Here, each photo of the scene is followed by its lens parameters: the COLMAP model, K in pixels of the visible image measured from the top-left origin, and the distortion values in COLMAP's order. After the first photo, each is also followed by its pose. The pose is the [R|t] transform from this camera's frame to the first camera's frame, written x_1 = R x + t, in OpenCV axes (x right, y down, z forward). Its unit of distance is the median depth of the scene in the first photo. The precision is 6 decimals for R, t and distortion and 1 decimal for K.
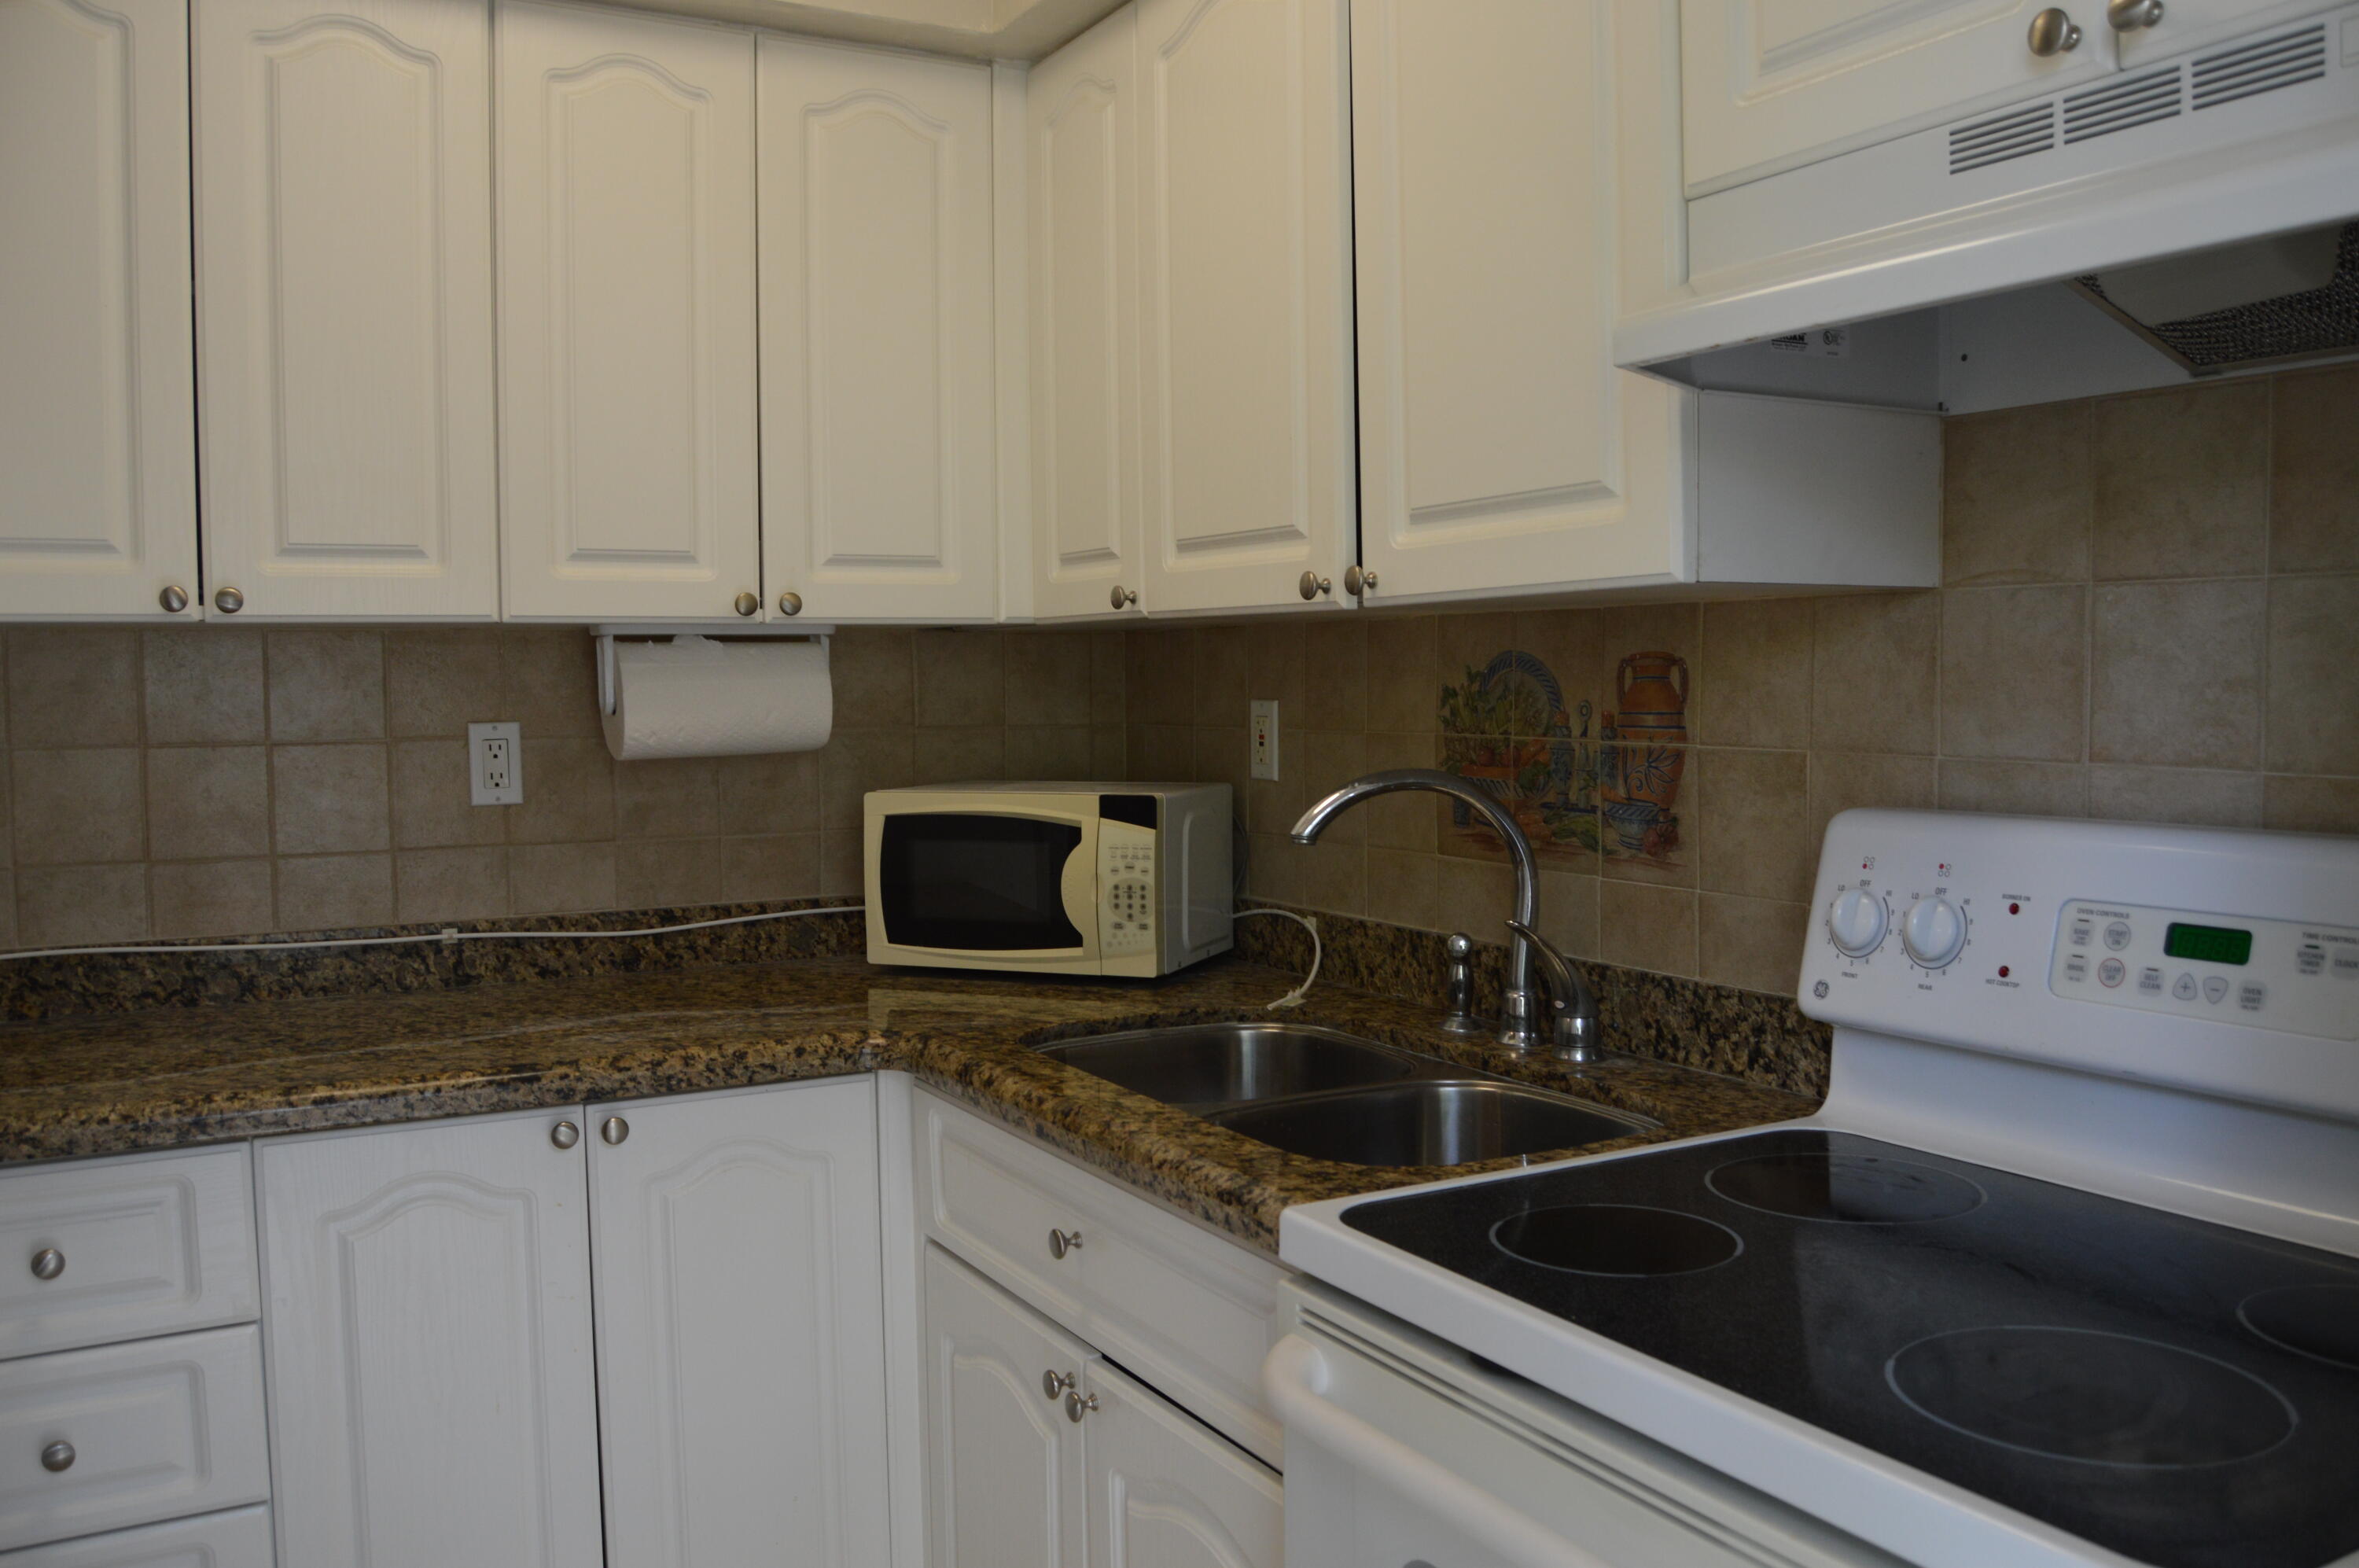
lens RADIAL K [[1870.6, 0, 1188.5], [0, 1870.6, 789.9], [0, 0, 1]] dist [-0.095170, 0.037950]
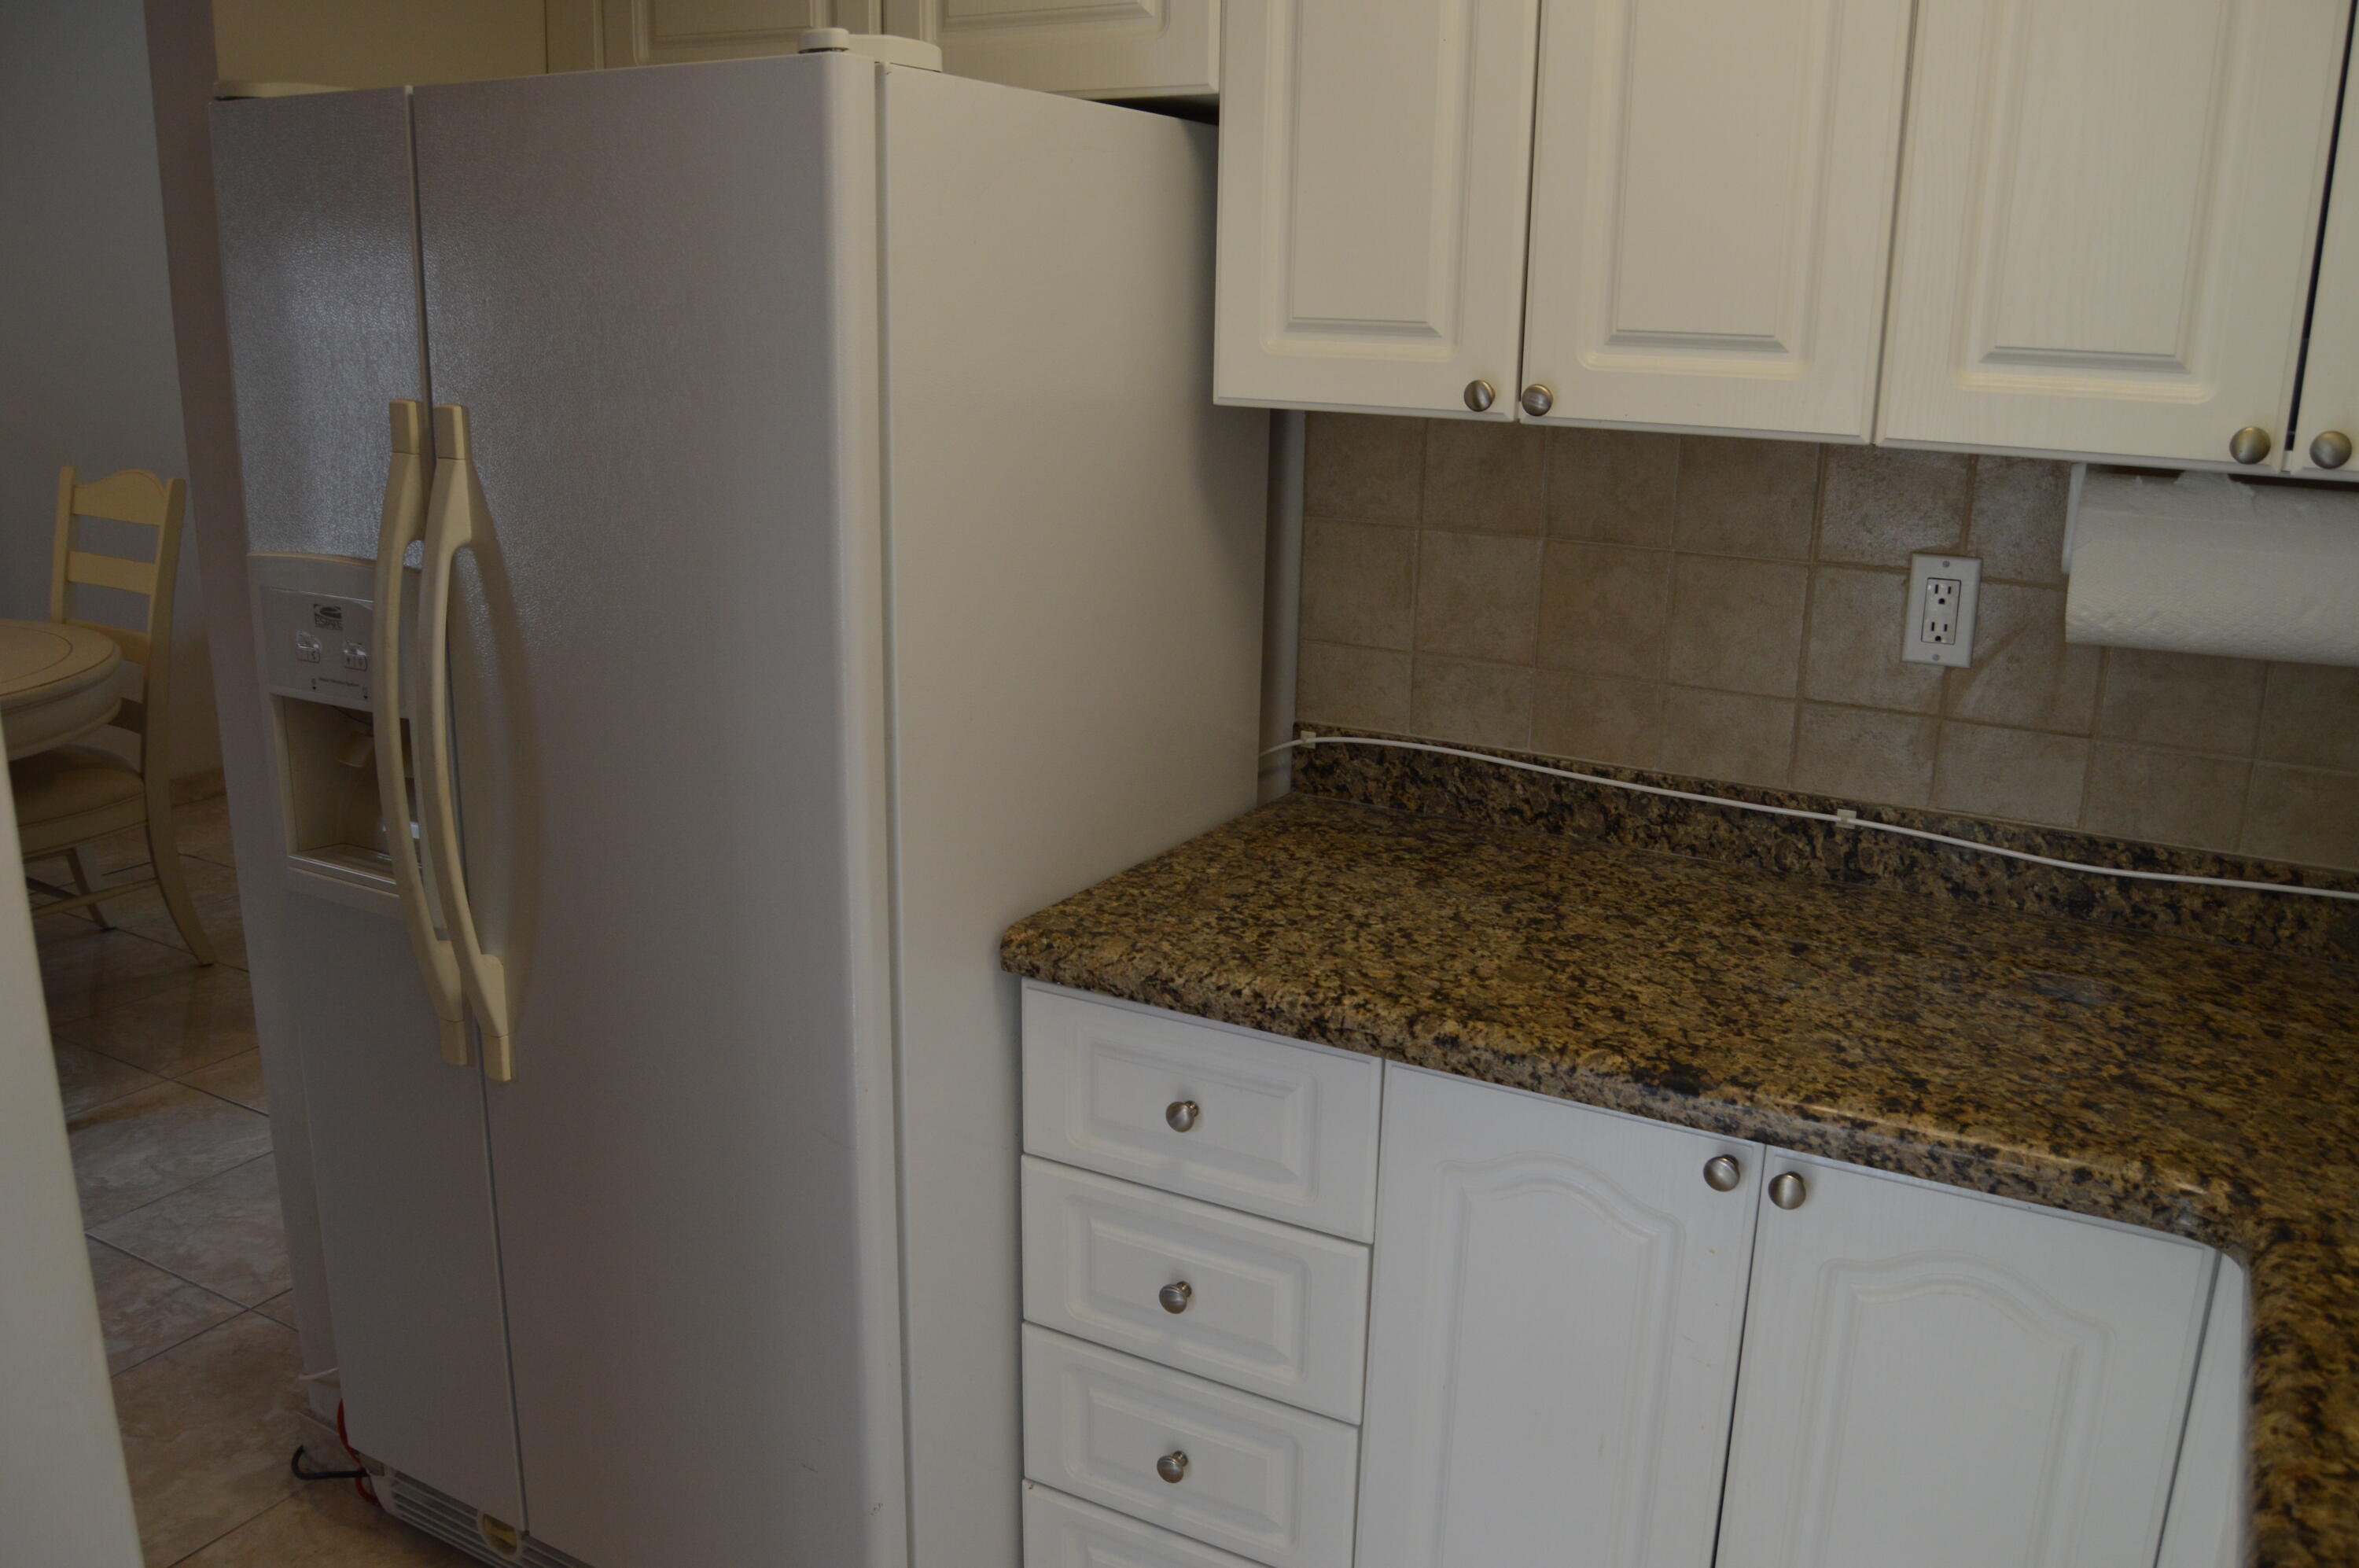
lens RADIAL K [[1870.6, 0, 1190.8], [0, 1870.6, 794.7], [0, 0, 1]] dist [-0.095170, 0.037950]
pose [[0.521425, 0.240917, -0.818581, 0.120538], [-0.076640, 0.968661, 0.236269, -0.116655], [0.849848, -0.060460, 0.523548, 0.415766]]
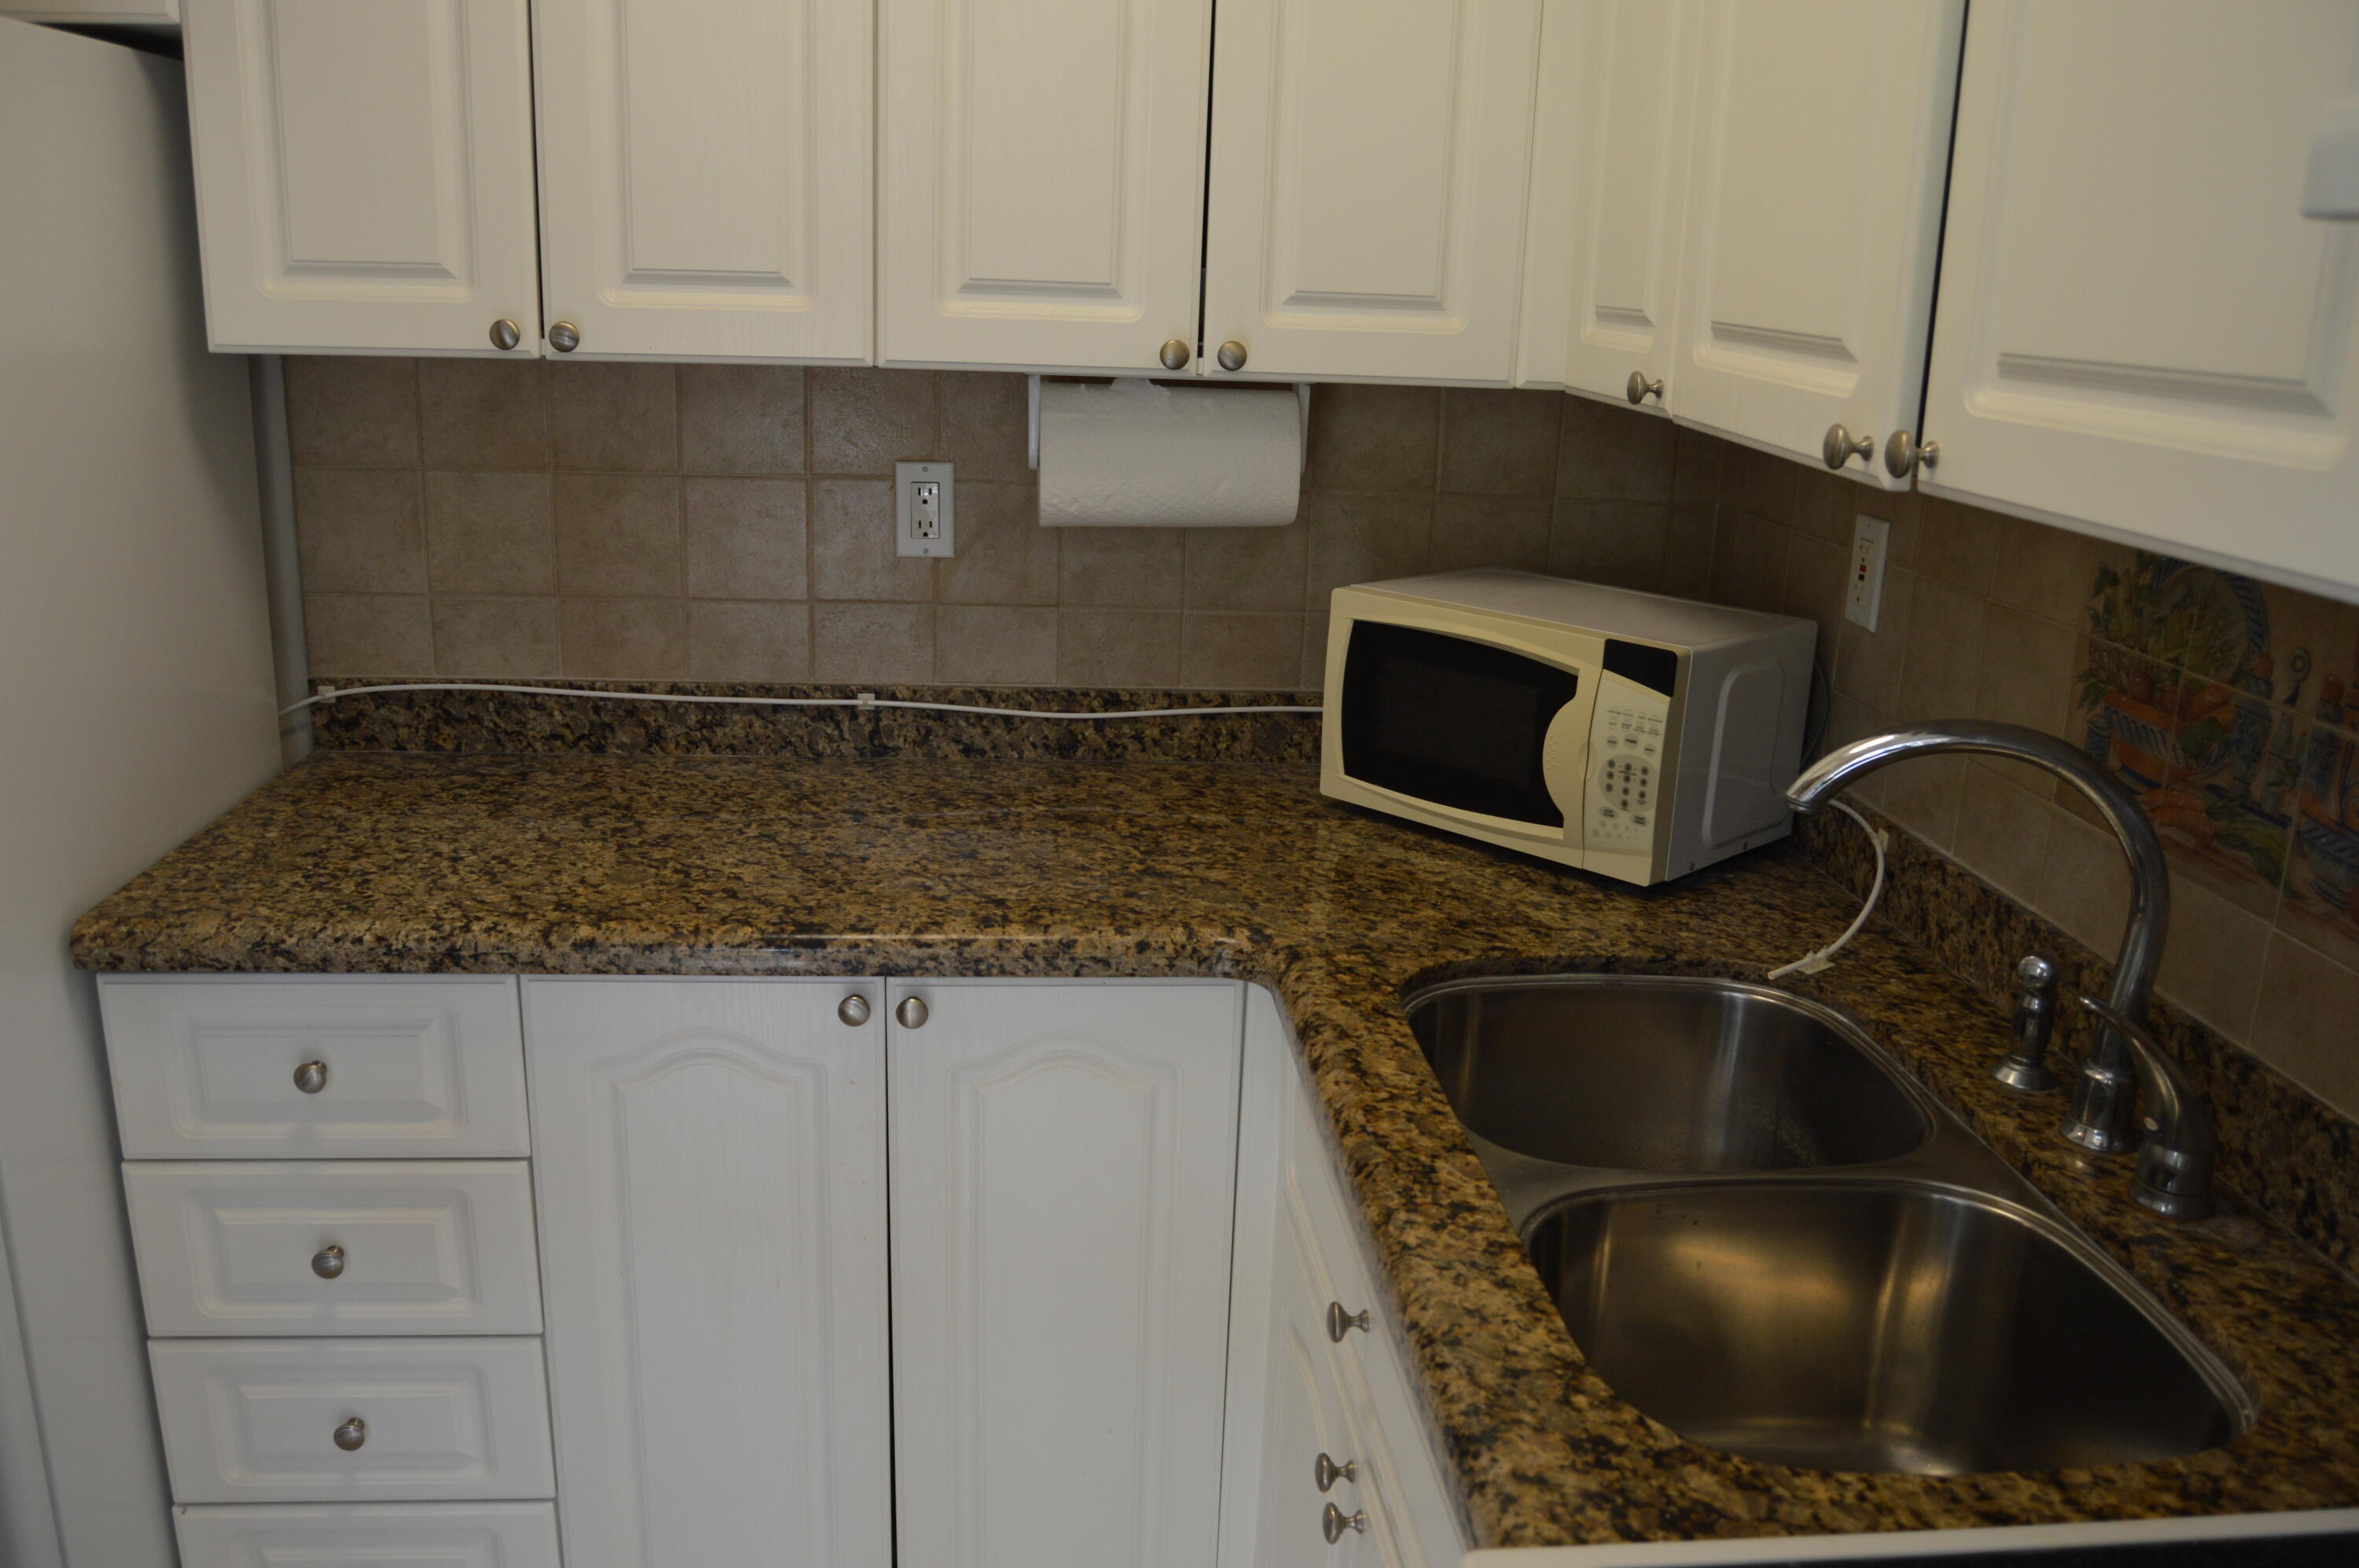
lens RADIAL K [[1870.6, 0, 1188.5], [0, 1870.6, 795.0], [0, 0, 1]] dist [-0.095170, 0.037950]
pose [[0.912480, 0.153703, -0.379151, 0.109008], [-0.070199, 0.971822, 0.225021, -0.109350], [0.403053, -0.178711, 0.897558, 0.294418]]
